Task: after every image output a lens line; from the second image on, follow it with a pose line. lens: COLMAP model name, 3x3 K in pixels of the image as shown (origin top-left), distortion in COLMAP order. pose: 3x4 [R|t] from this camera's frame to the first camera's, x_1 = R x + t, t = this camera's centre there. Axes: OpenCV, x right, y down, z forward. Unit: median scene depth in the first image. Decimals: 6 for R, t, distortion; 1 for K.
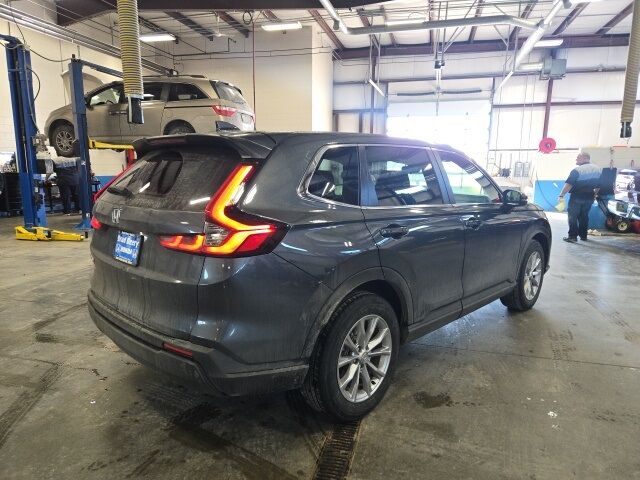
lens RADIAL K [[430.6, 0, 320.0], [0, 430.6, 240.0], [0, 0, 1]] dist [0.074181, -0.068571]
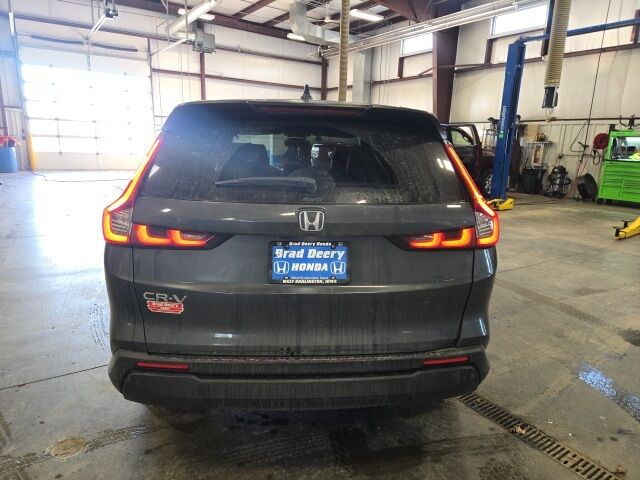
lens RADIAL K [[430.6, 0, 320.0], [0, 430.6, 240.0], [0, 0, 1]] dist [0.074181, -0.068571]
pose [[0.656036, -0.154864, 0.738670, -0.143341], [0.096337, 0.987898, 0.121556, -0.015705], [-0.748556, -0.008583, 0.663016, 0.078841]]
